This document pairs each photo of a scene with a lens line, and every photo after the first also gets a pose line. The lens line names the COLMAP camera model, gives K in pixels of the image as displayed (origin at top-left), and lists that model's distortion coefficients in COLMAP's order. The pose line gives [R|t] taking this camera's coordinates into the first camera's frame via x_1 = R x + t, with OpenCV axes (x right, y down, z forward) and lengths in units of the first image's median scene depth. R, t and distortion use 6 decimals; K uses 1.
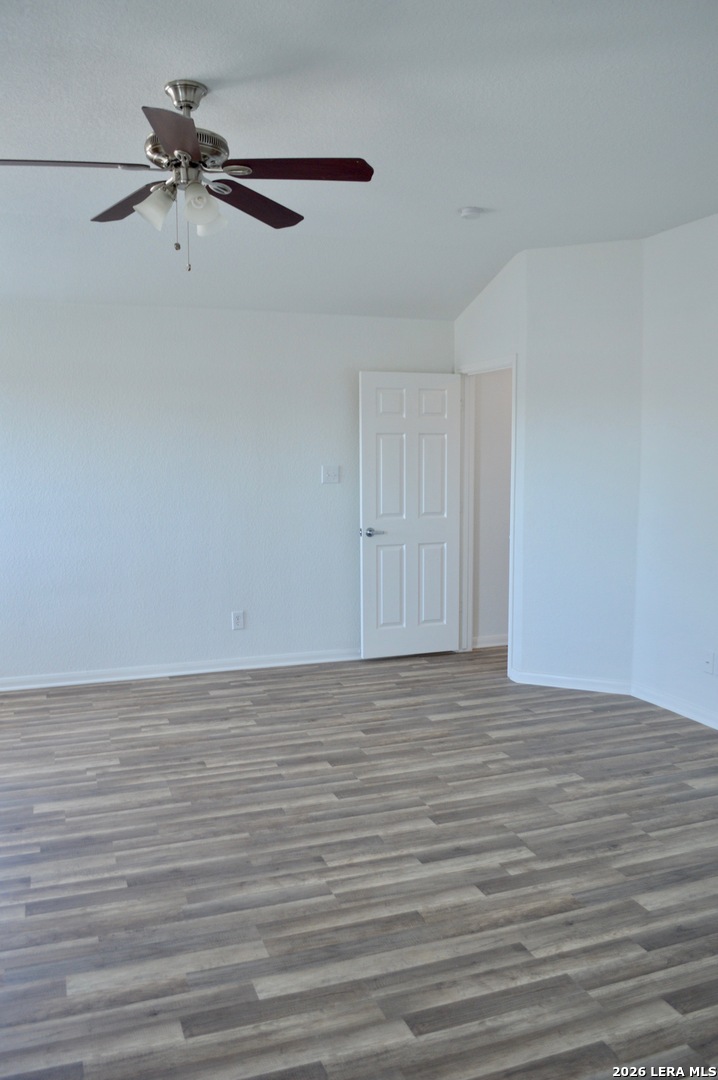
lens RADIAL K [[852.1, 0, 360.7], [0, 852.1, 566.2], [0, 0, 1]] dist [-0.055104, 0.004433]
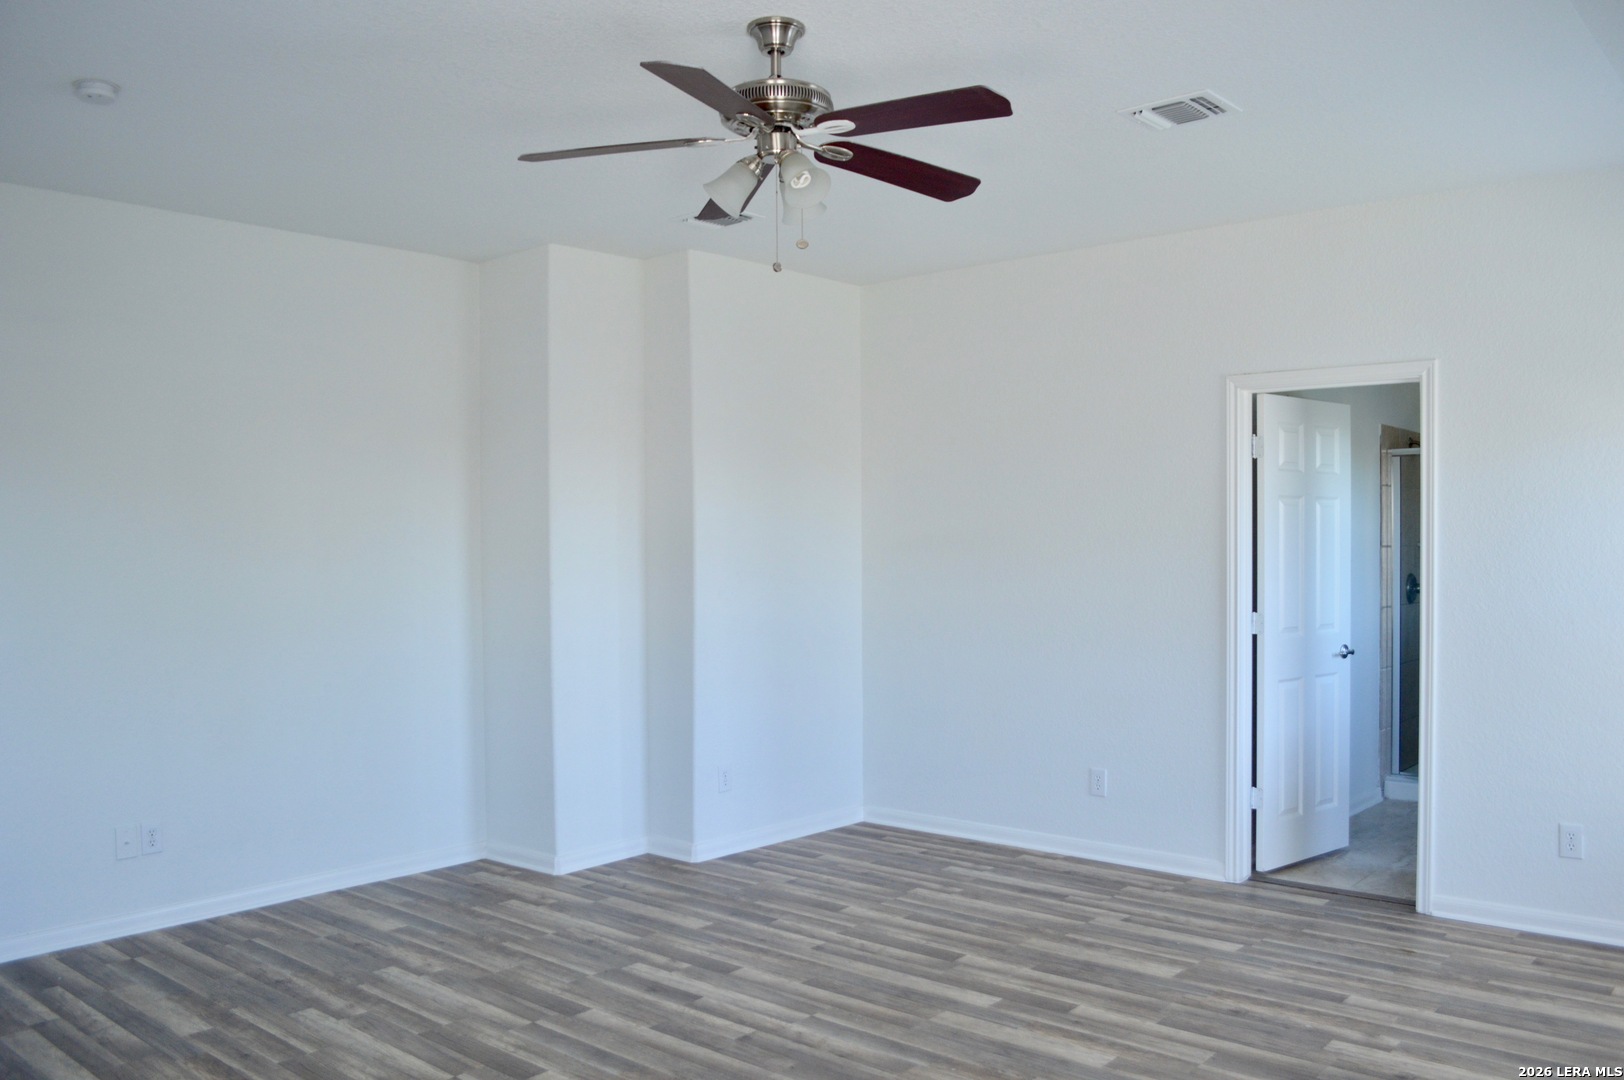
lens RADIAL K [[1281.3, 0, 815.9], [0, 1281.3, 559.5], [0, 0, 1]] dist [-0.055104, 0.004433]
pose [[-0.472710, 0.000624, 0.881218, -1.140492], [0.127620, 0.989506, 0.067758, -0.167911], [-0.871928, 0.144491, -0.467829, 1.454526]]
